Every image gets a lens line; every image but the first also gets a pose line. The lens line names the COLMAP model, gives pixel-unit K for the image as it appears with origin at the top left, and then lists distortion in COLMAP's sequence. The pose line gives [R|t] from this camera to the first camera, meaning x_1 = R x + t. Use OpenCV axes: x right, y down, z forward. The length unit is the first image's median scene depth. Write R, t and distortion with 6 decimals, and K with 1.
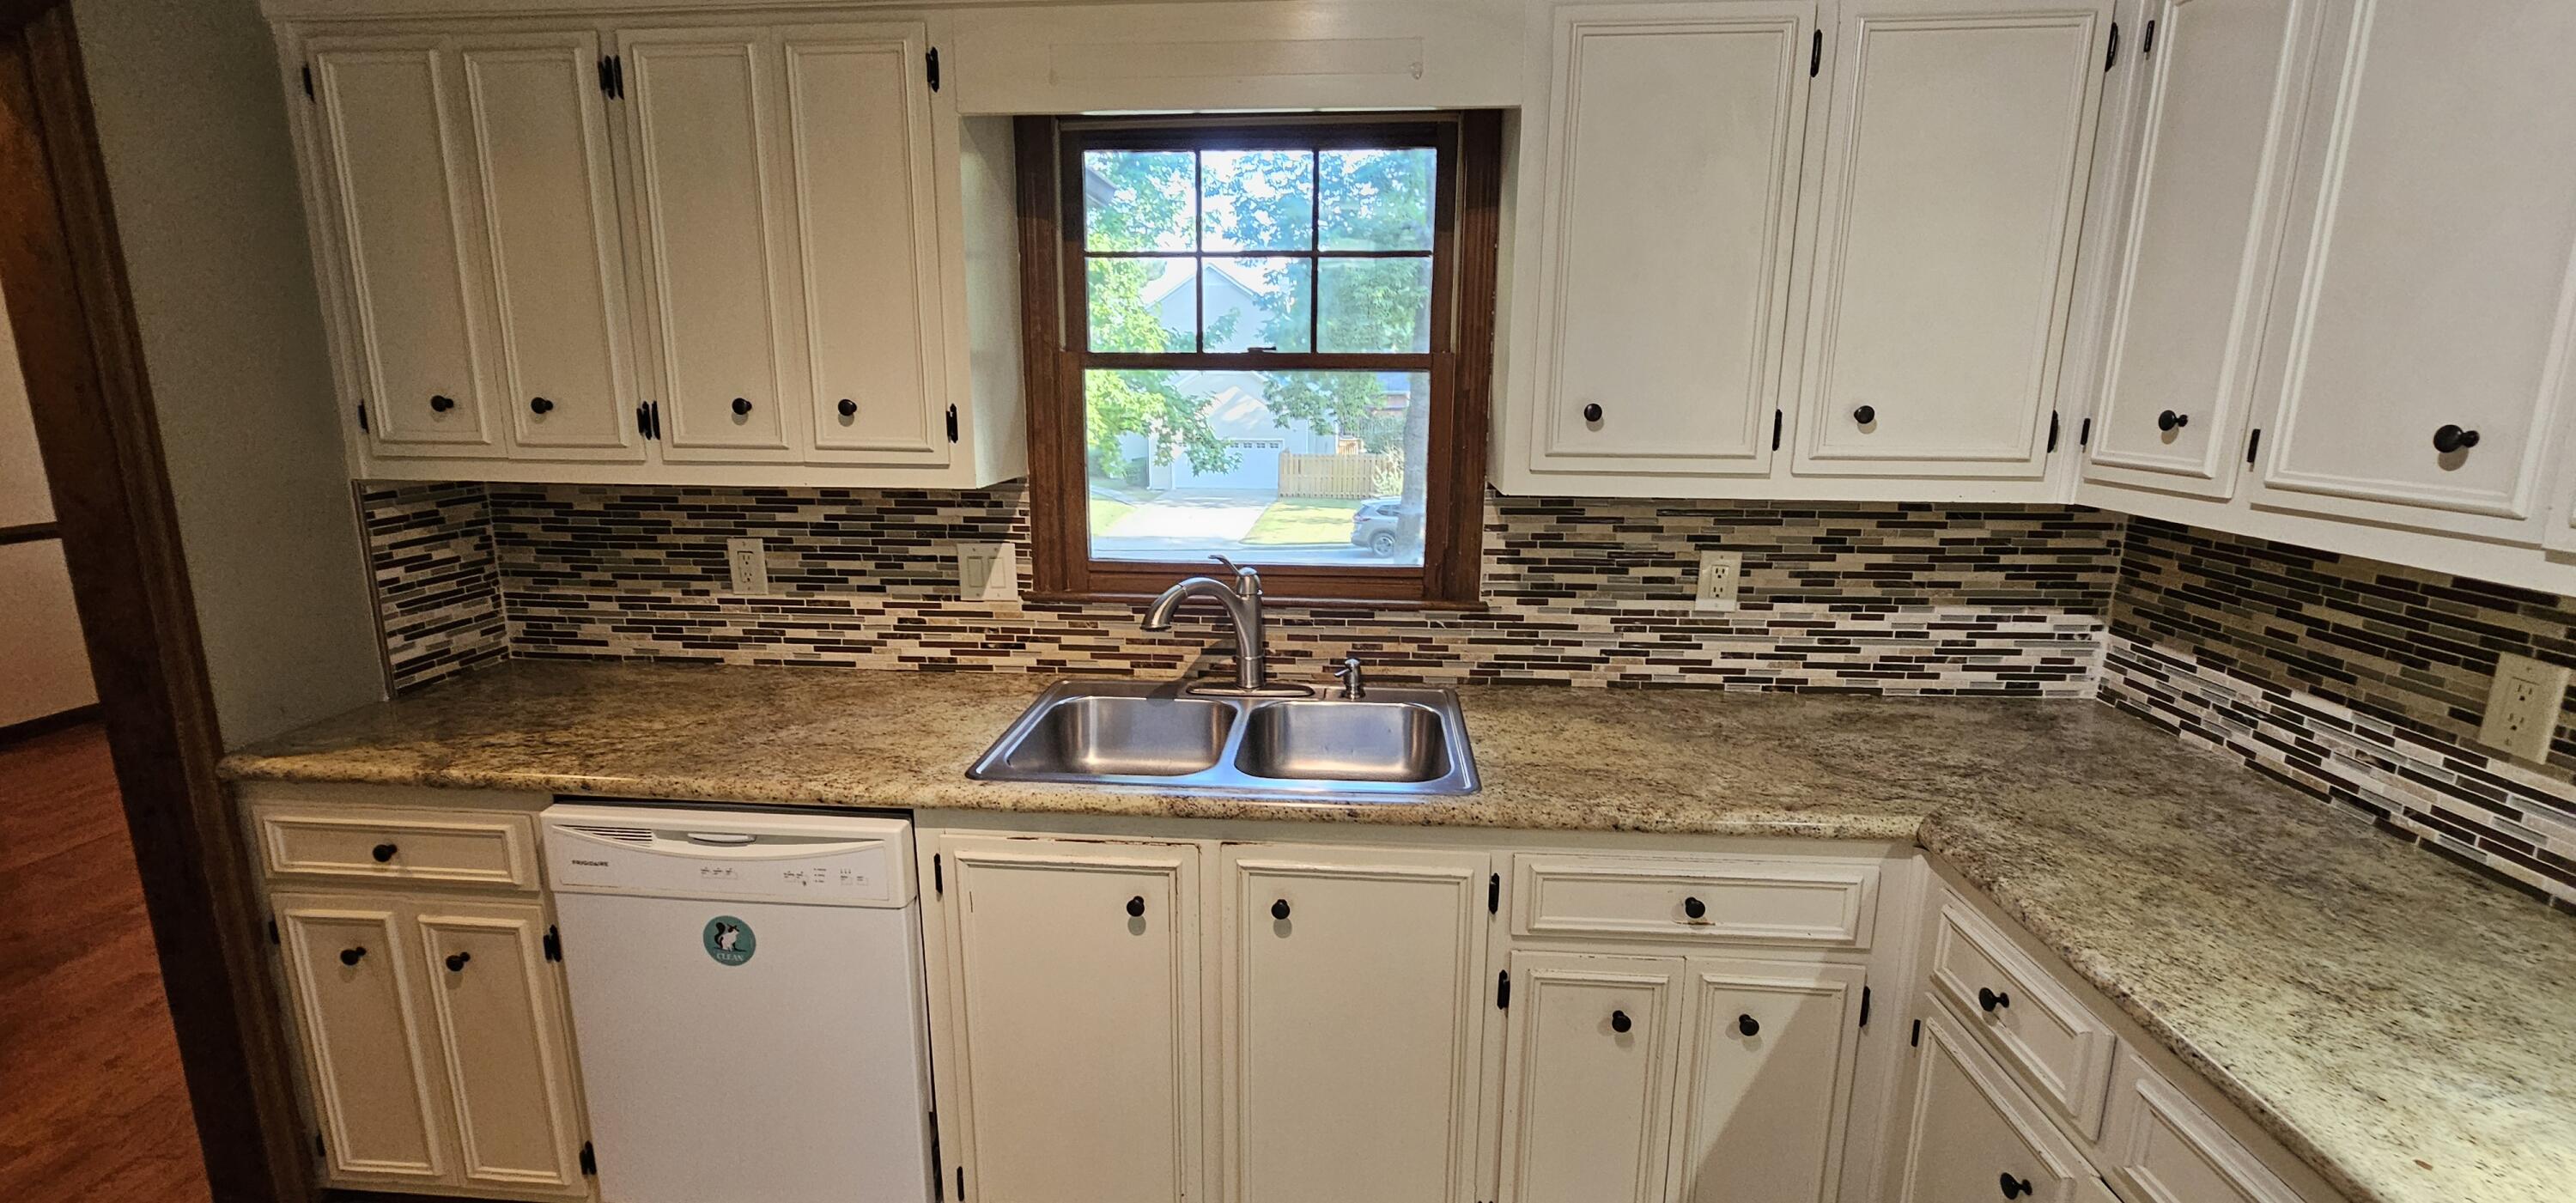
lens RADIAL K [[1061.8, 0, 1261.5], [0, 1061.8, 602.6], [0, 0, 1]] dist [0.001833, 0.000685]
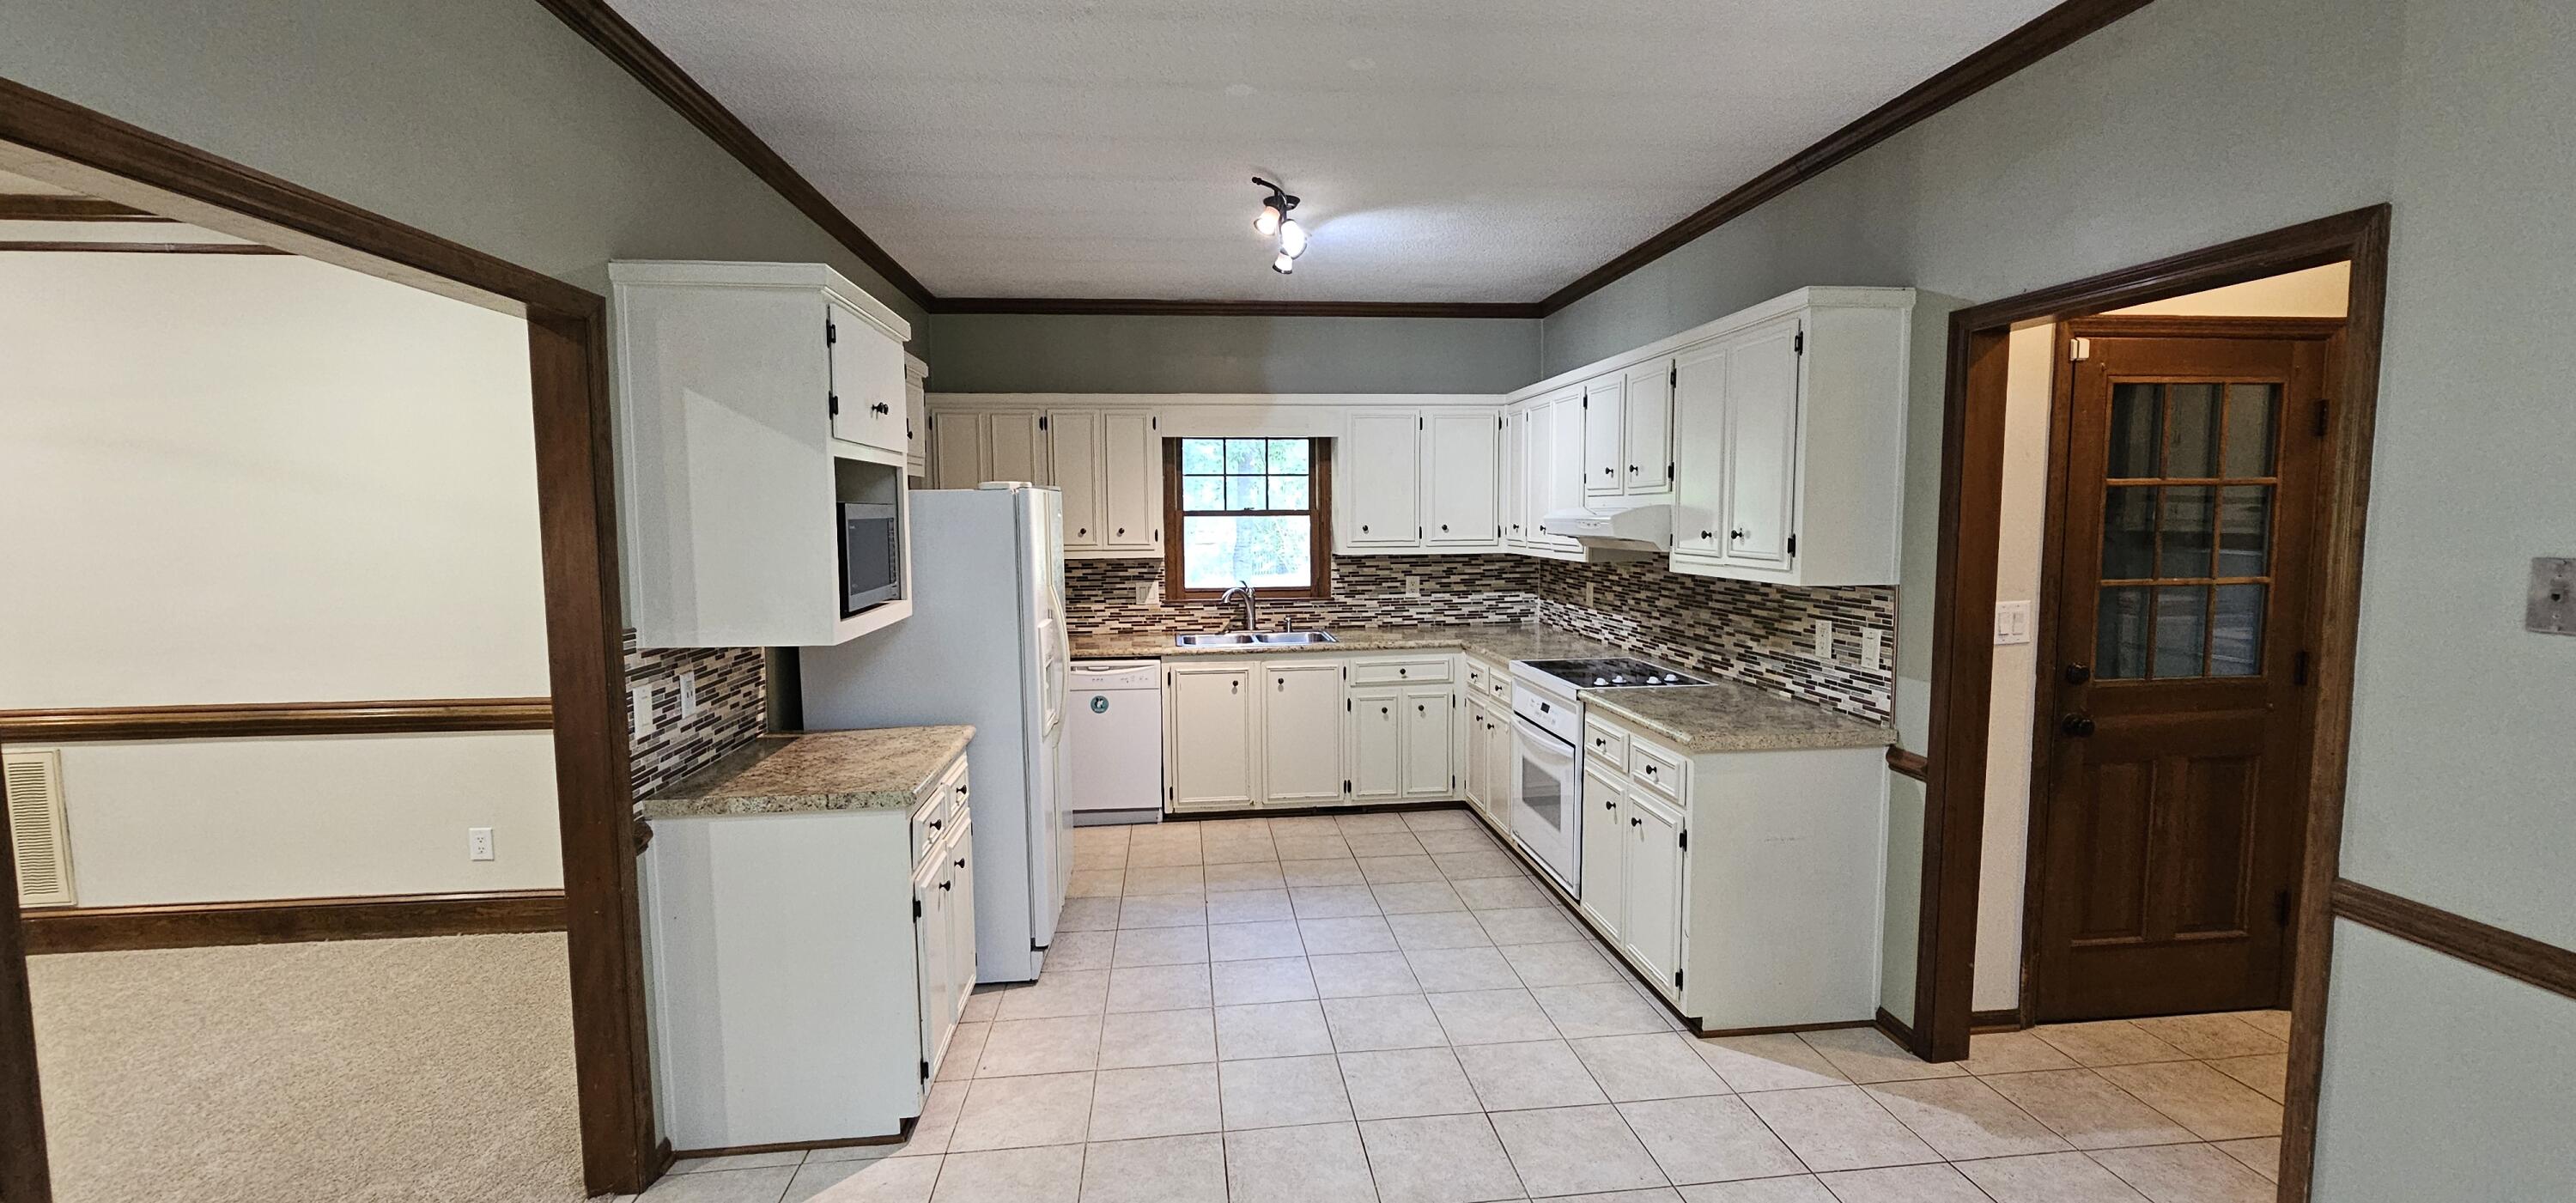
lens RADIAL K [[1061.8, 0, 1297.3], [0, 1061.8, 605.2], [0, 0, 1]] dist [0.001833, 0.000685]
pose [[0.976824, -0.031186, 0.211762, -0.471120], [0.058480, 0.990573, -0.123878, 0.360814], [-0.205902, 0.133391, 0.969439, -1.672923]]
